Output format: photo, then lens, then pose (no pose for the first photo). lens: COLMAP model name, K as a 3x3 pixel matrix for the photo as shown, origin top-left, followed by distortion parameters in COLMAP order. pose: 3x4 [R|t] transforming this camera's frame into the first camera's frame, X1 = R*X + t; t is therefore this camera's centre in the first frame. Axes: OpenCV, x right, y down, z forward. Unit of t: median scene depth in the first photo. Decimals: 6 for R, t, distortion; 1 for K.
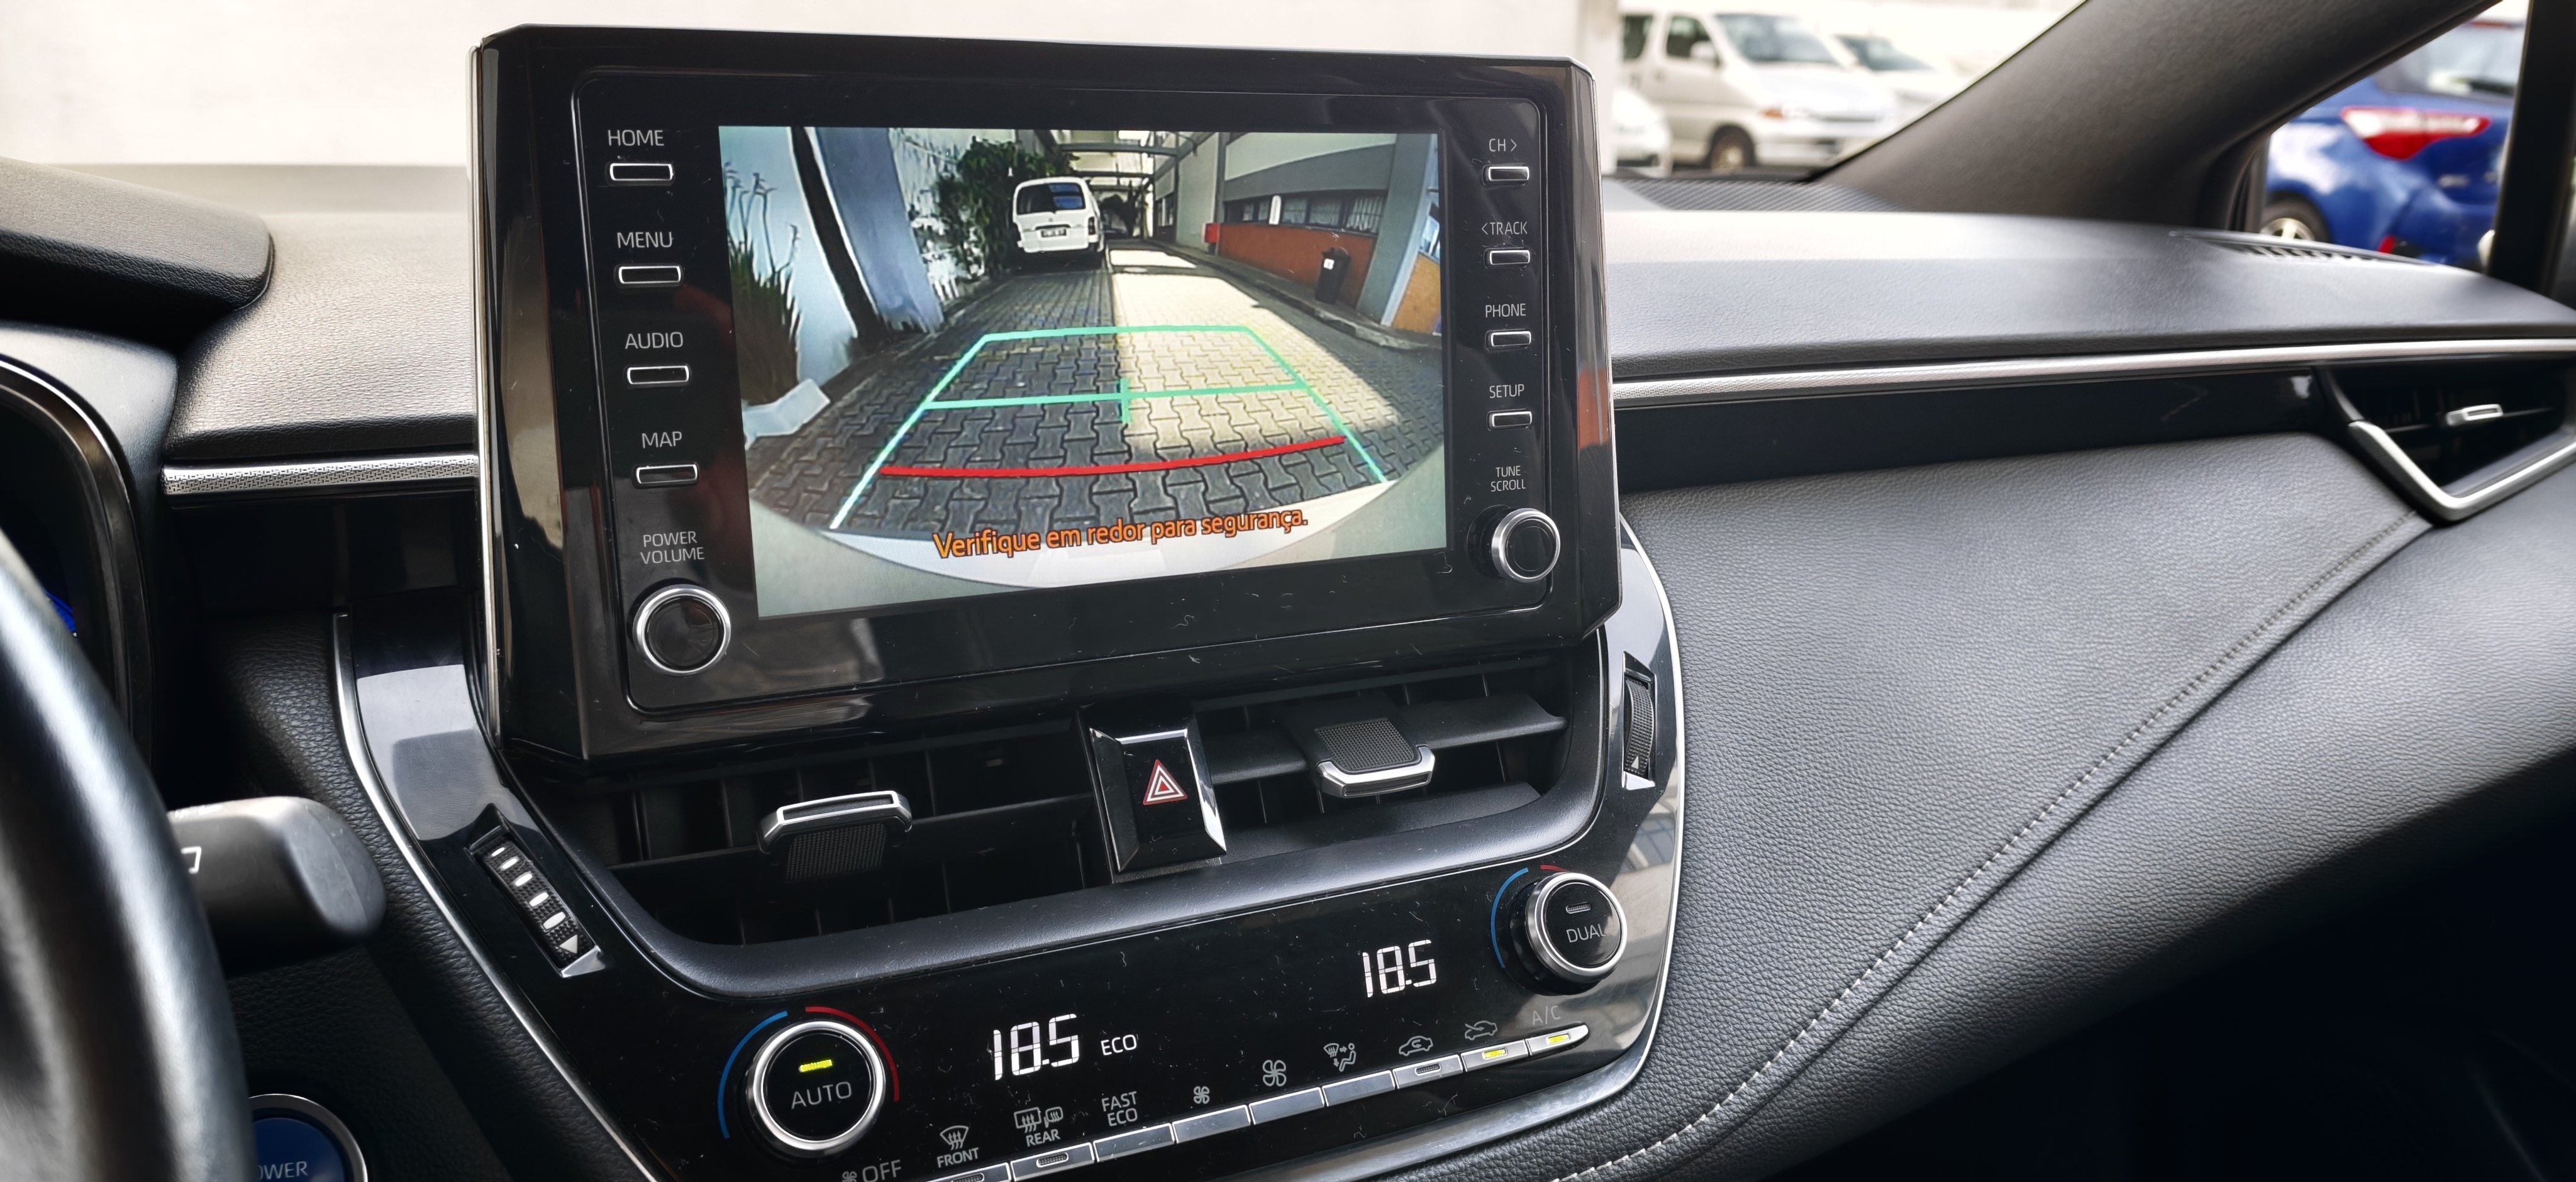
lens RADIAL K [[1746.4, 0, 1217.6], [0, 1746.4, 654.3], [0, 0, 1]] dist [0.000341, -0.040925]
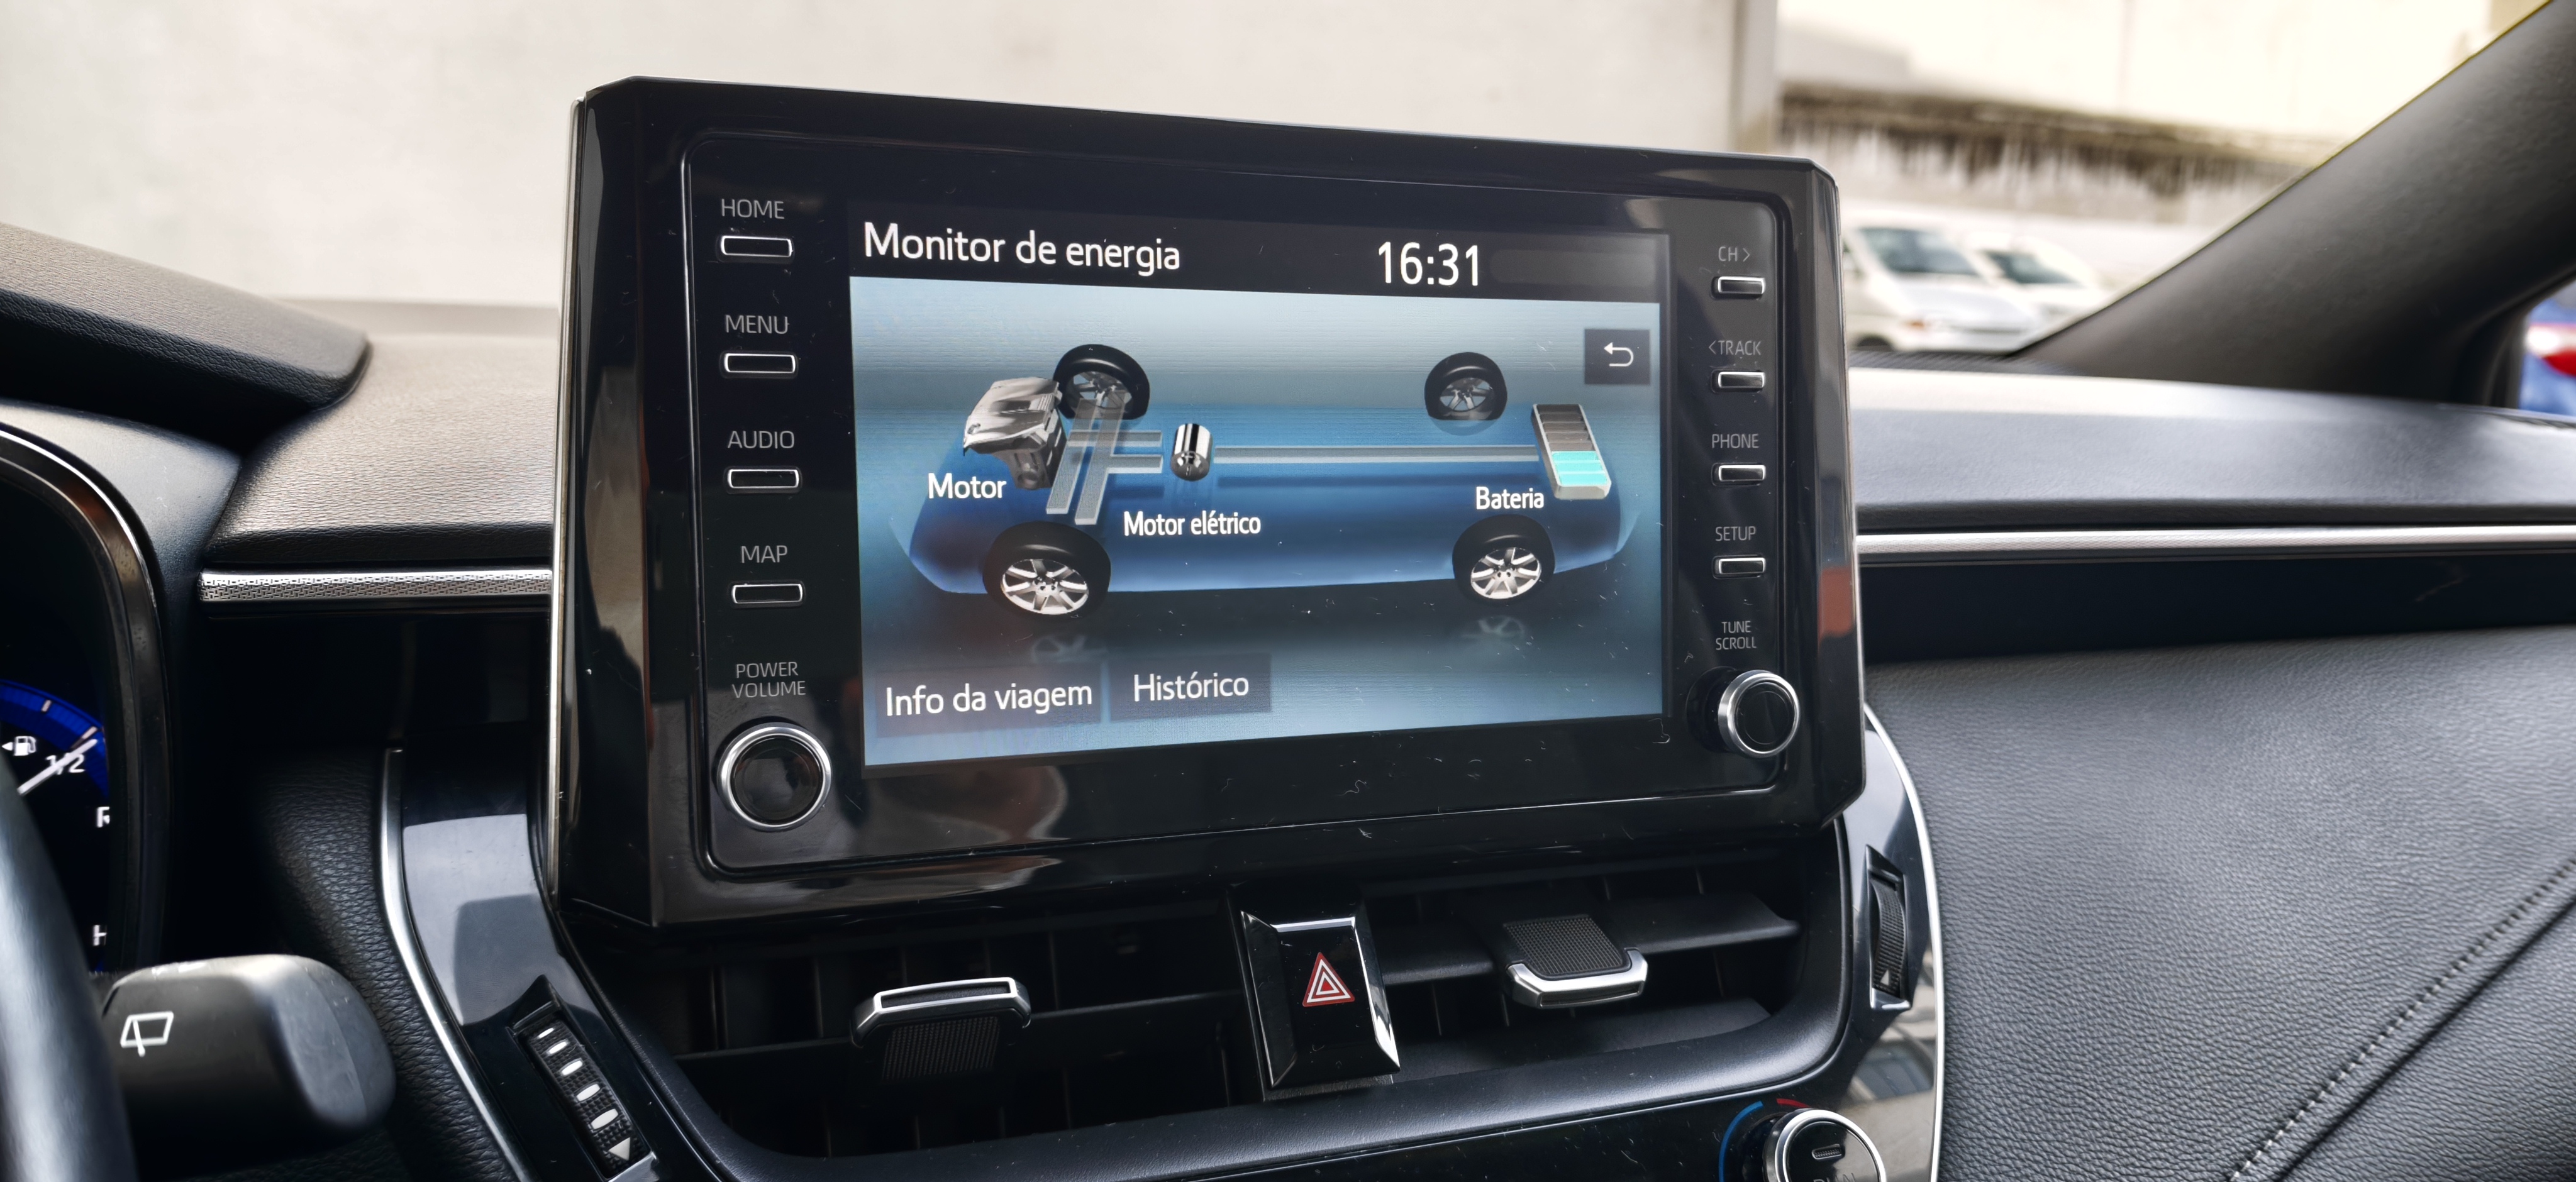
lens RADIAL K [[1746.4, 0, 1217.6], [0, 1746.4, 654.3], [0, 0, 1]] dist [0.000341, -0.040925]
pose [[0.997109, 0.022933, -0.072440, -0.026260], [-0.031101, 0.993027, -0.113709, 0.014492], [0.069328, 0.115633, 0.990870, 0.140531]]
